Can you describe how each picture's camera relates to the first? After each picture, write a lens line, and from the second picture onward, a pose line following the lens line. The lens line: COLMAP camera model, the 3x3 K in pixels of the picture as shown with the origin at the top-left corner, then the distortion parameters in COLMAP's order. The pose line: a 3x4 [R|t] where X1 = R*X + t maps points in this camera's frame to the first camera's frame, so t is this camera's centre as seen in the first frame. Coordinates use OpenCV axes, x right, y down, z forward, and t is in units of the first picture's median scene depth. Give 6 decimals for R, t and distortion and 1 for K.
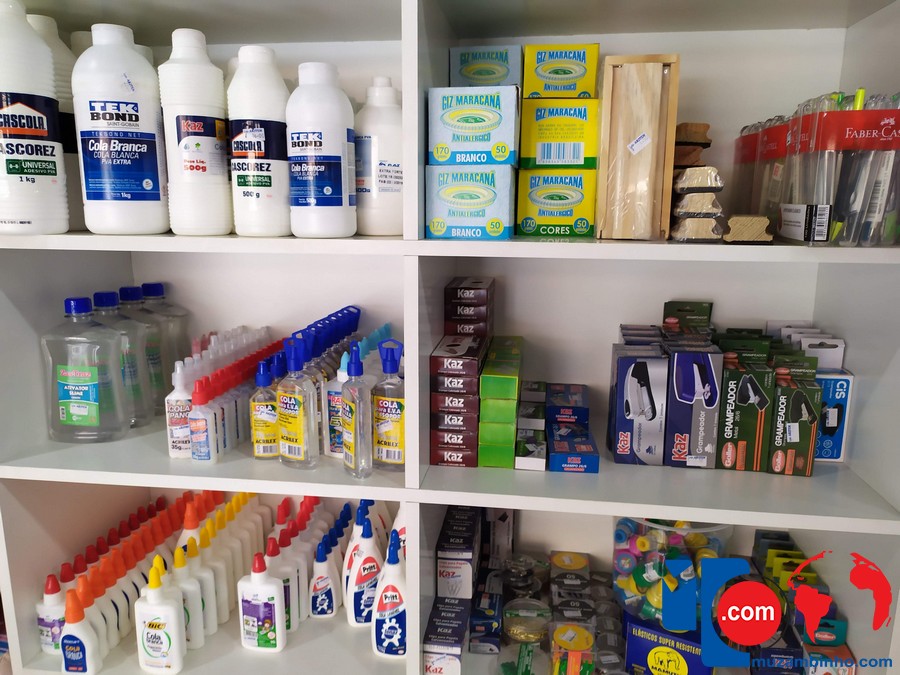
lens RADIAL K [[681.5, 0, 448.3], [0, 681.5, 337.7], [0, 0, 1]] dist [0.044103, -0.046572]
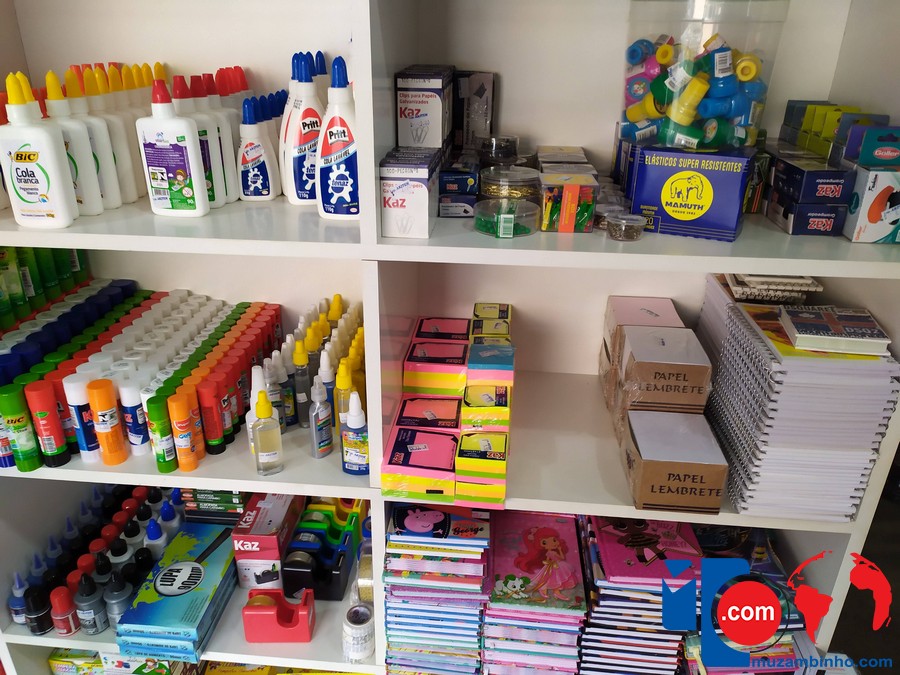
lens RADIAL K [[681.5, 0, 447.4], [0, 681.5, 334.0], [0, 0, 1]] dist [0.044103, -0.046572]
pose [[0.998841, -0.012986, 0.046339, 0.001503], [0.002016, 0.973353, 0.229302, 0.414747], [-0.048082, -0.228943, 0.972252, 0.185997]]
